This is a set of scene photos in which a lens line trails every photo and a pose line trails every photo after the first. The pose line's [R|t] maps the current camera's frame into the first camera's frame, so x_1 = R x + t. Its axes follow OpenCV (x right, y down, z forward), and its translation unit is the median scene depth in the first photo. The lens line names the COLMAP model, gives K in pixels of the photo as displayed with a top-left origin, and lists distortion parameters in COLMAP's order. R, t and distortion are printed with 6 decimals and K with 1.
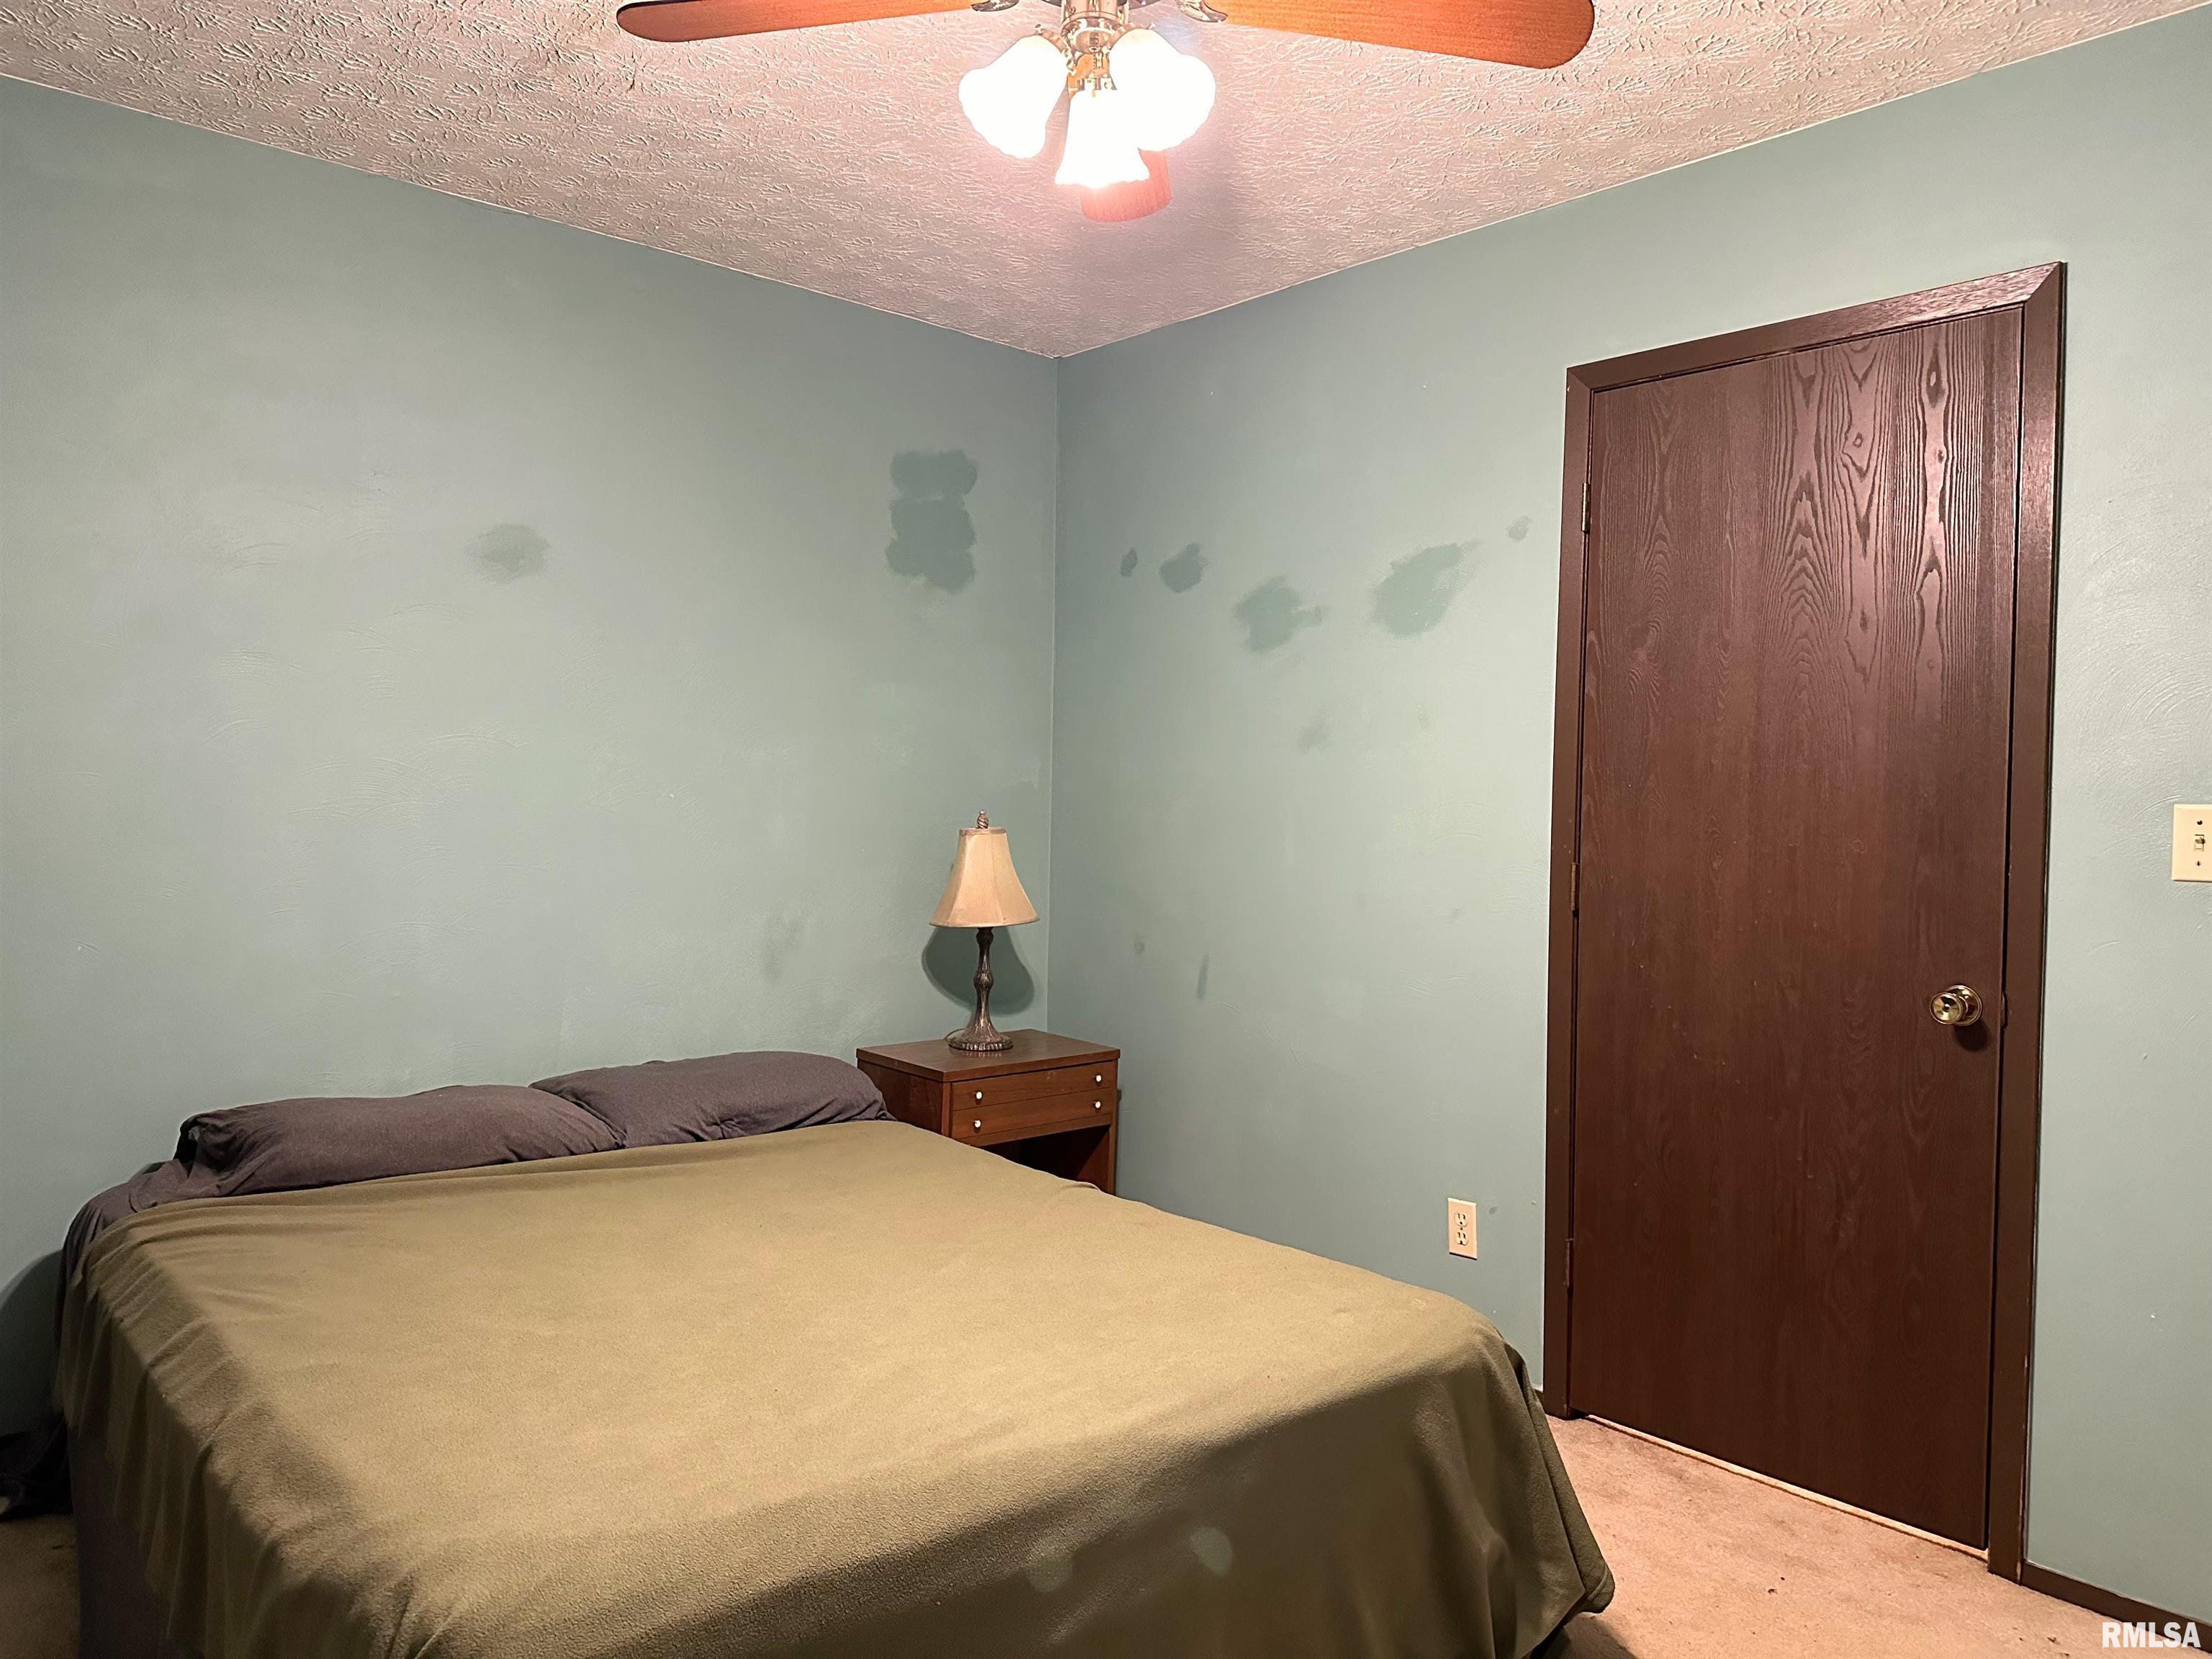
lens RADIAL K [[1542.6, 0, 1104.5], [0, 1542.6, 823.9], [0, 0, 1]] dist [0.060731, -0.073825]
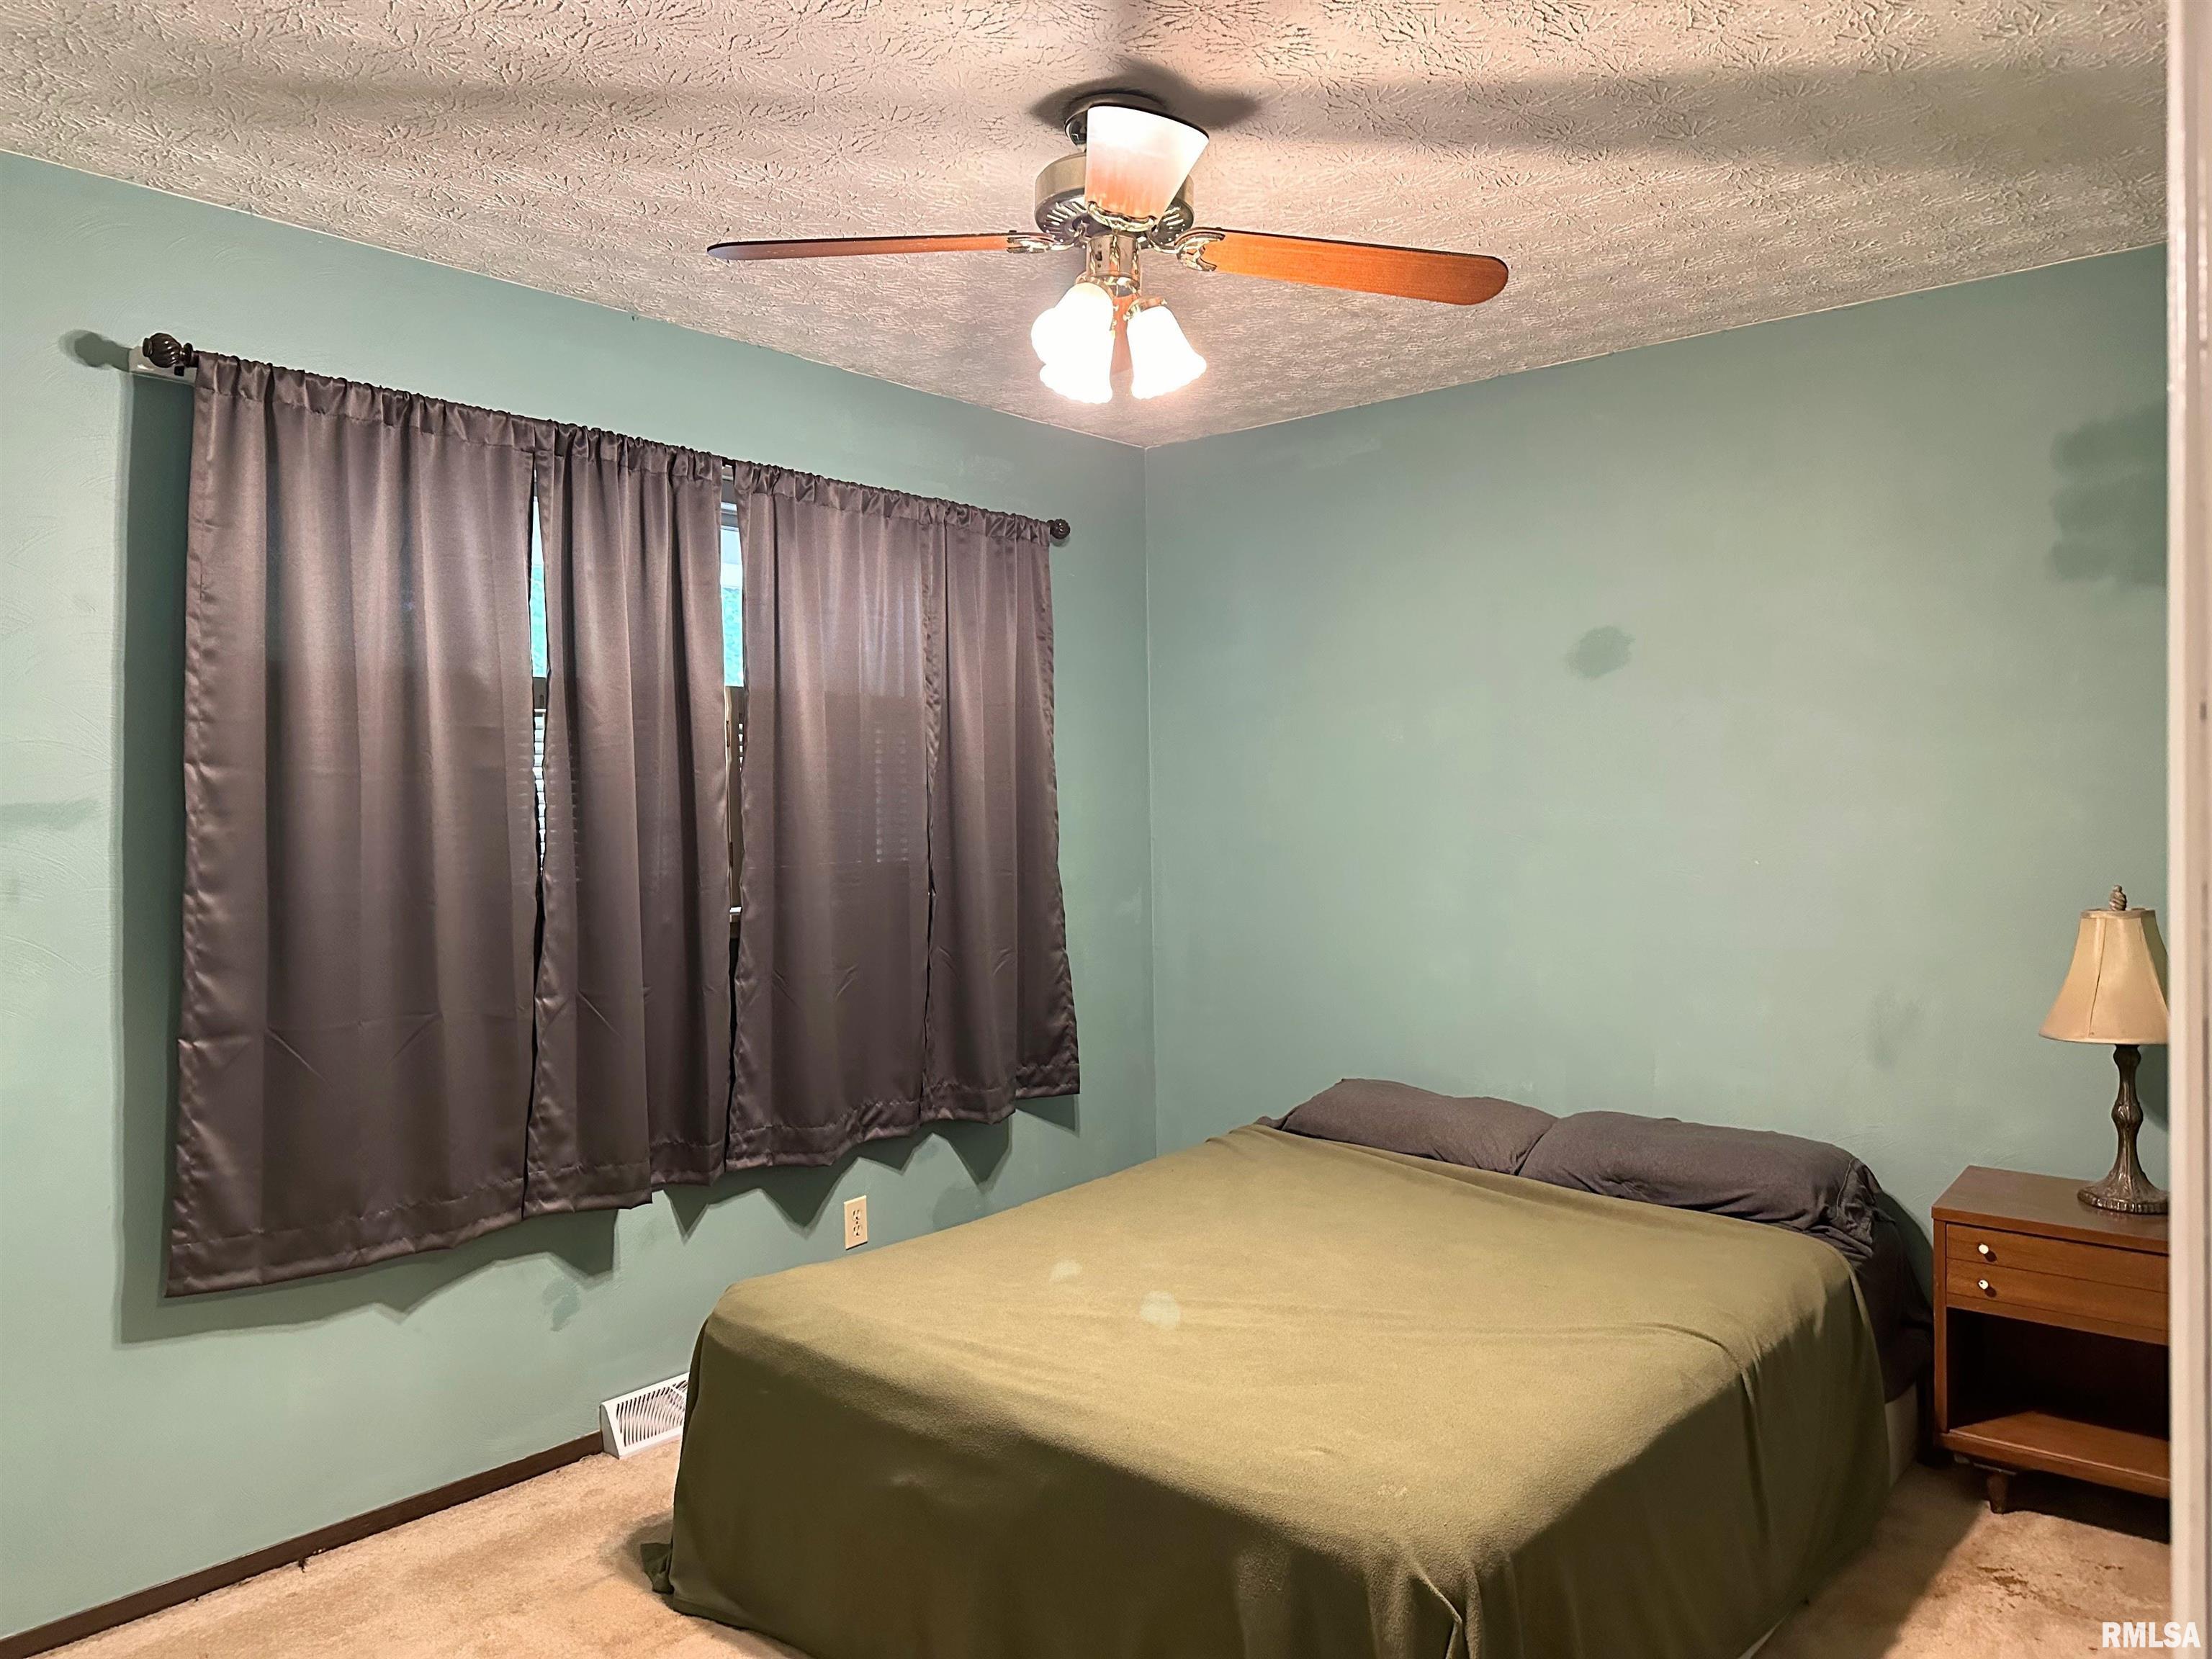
lens RADIAL K [[1542.6, 0, 1104.5], [0, 1542.6, 823.9], [0, 0, 1]] dist [0.060731, -0.073825]
pose [[0.157243, -0.004403, -0.987550, 1.143541], [-0.003936, 0.999979, -0.005085, -0.063800], [0.987552, 0.004687, 0.157223, 0.772949]]
